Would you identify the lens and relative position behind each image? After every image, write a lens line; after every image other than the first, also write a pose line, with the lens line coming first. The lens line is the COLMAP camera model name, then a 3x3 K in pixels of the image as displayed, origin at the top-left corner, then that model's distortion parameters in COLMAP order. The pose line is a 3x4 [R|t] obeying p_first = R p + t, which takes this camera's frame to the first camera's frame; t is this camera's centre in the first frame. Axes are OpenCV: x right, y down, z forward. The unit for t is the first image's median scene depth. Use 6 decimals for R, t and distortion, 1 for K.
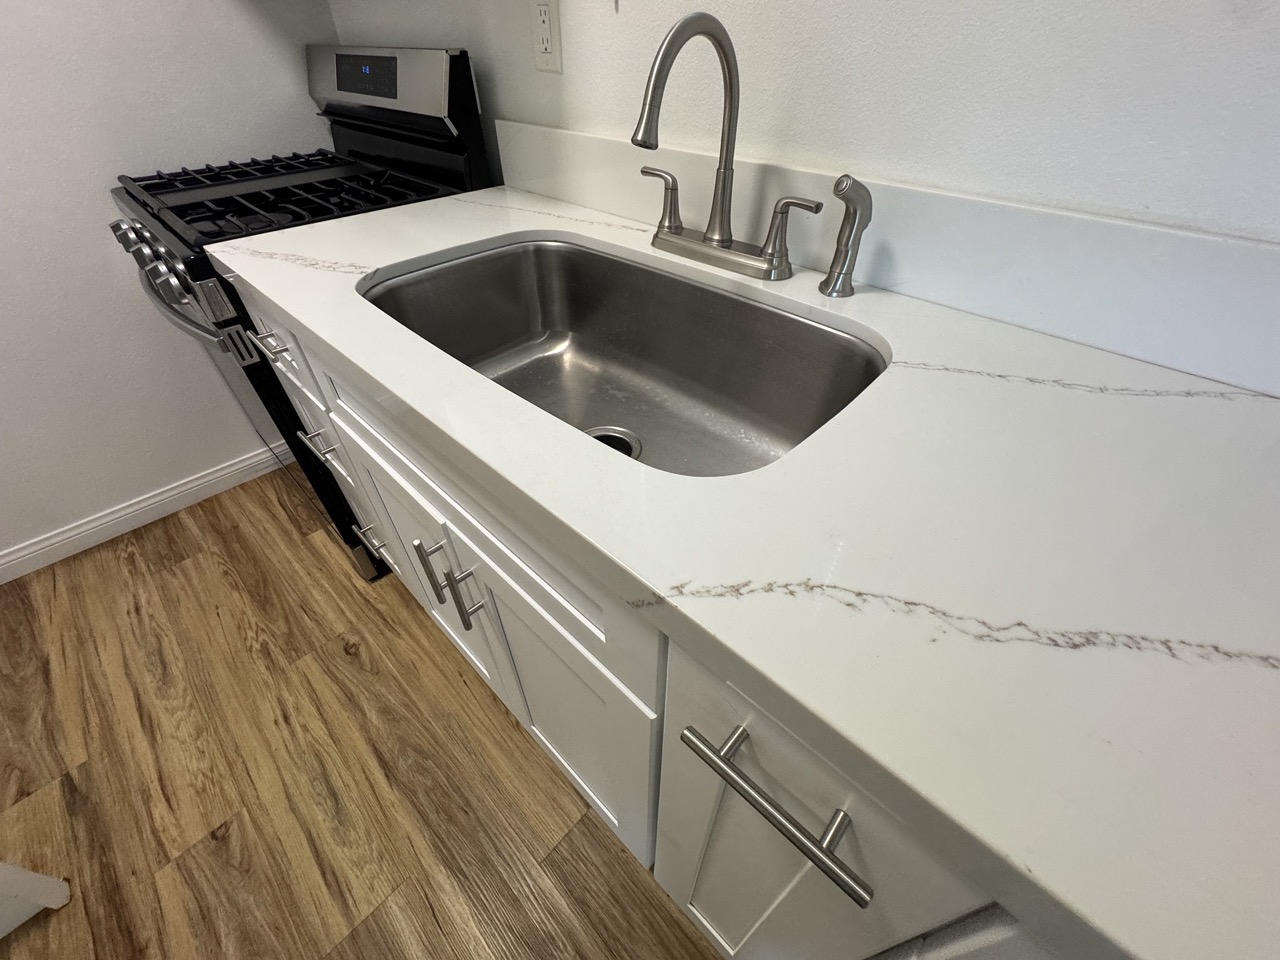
lens RADIAL K [[510.8, 0, 641.9], [0, 510.8, 481.3], [0, 0, 1]] dist [-0.003525, 0.000755]
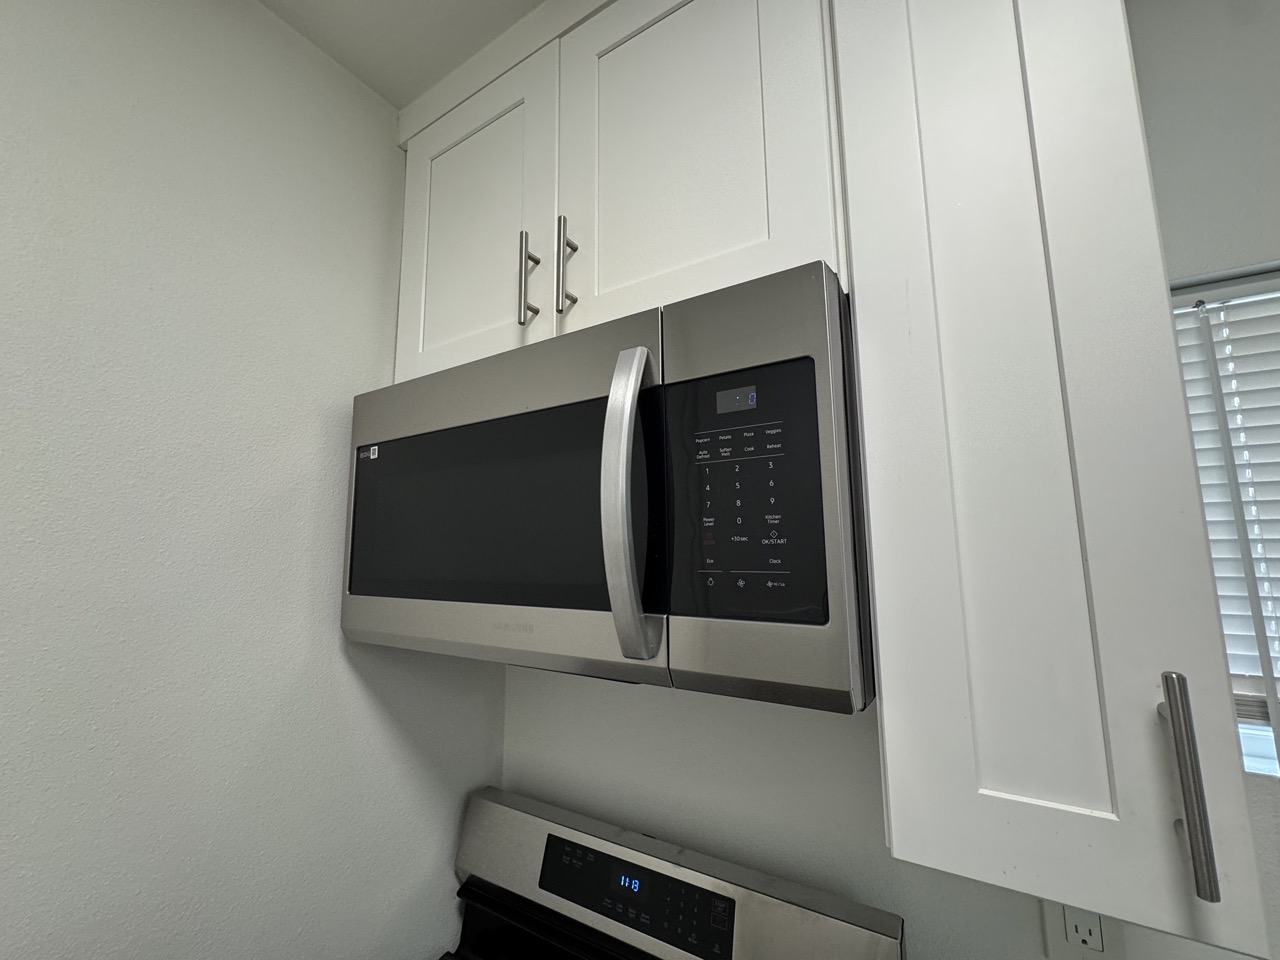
lens RADIAL K [[510.8, 0, 641.3], [0, 510.8, 491.3], [0, 0, 1]] dist [-0.003525, 0.000755]
pose [[0.972377, 0.018939, 0.232648, -0.720114], [0.164694, 0.650630, -0.741321, -0.682809], [-0.165408, 0.759159, 0.629538, 0.226795]]
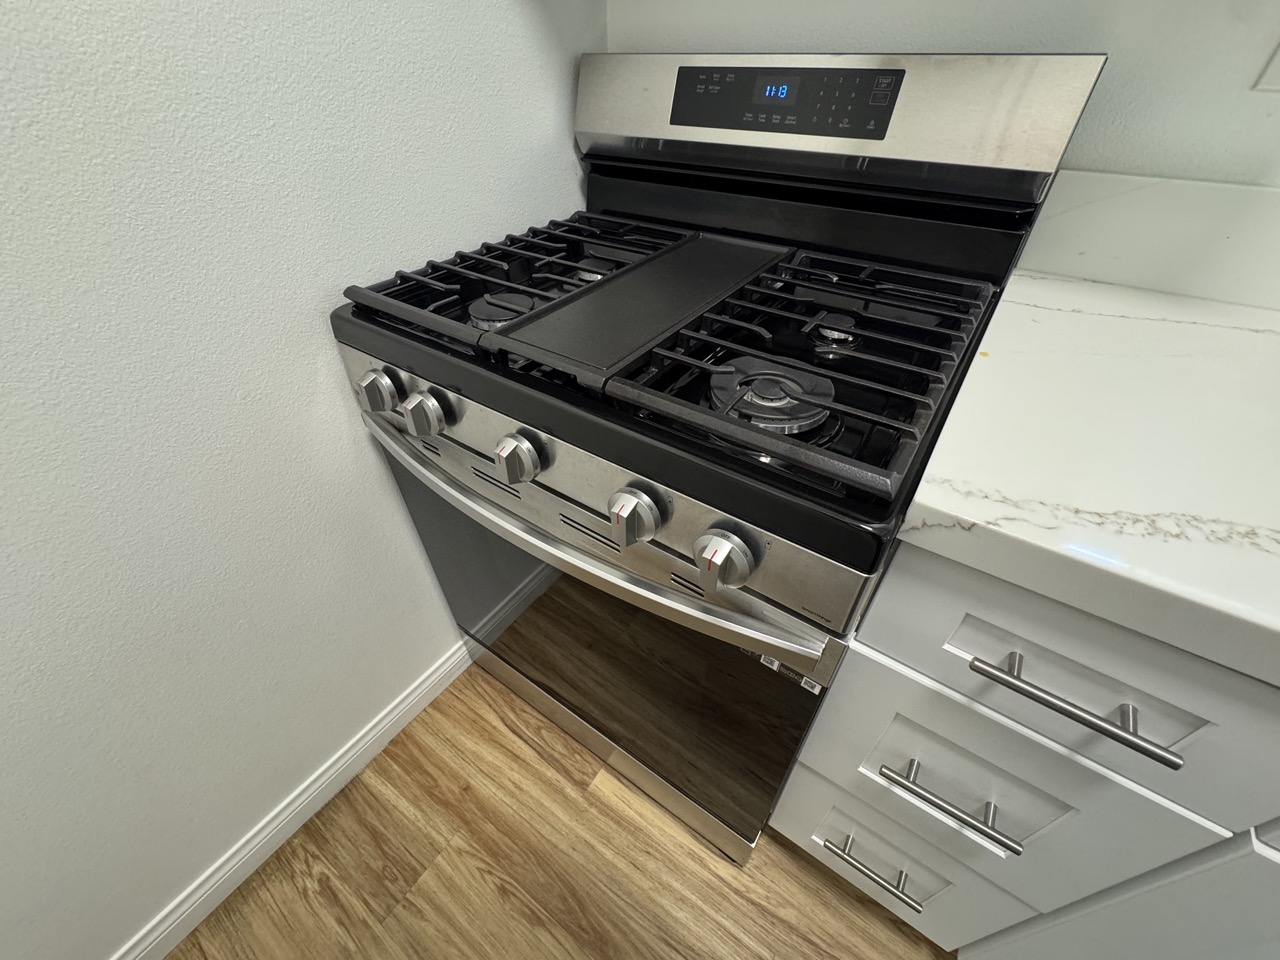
lens RADIAL K [[510.8, 0, 641.4], [0, 510.8, 480.1], [0, 0, 1]] dist [-0.003525, 0.000755]
pose [[0.986935, -0.109056, 0.118599, -0.862129], [0.111388, 0.993689, -0.013195, -0.376529], [-0.116412, 0.026233, 0.992855, 0.449671]]
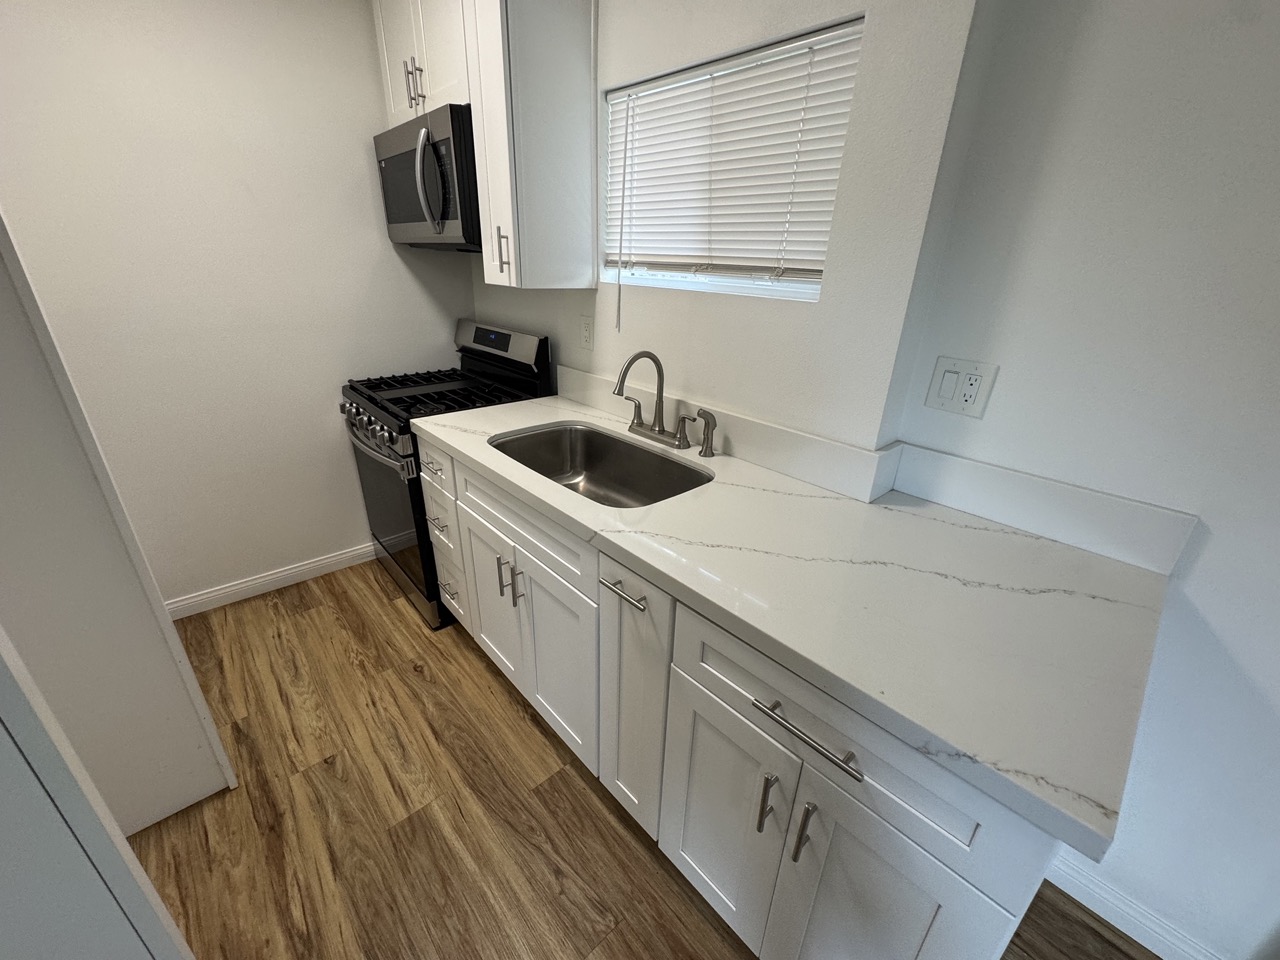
lens RADIAL K [[510.8, 0, 640.9], [0, 510.8, 480.9], [0, 0, 1]] dist [-0.003525, 0.000755]
pose [[0.997341, 0.054408, -0.048488, 0.133961], [-0.066942, 0.946946, -0.314345, 0.267459], [0.028813, 0.316755, 0.948070, -0.635501]]
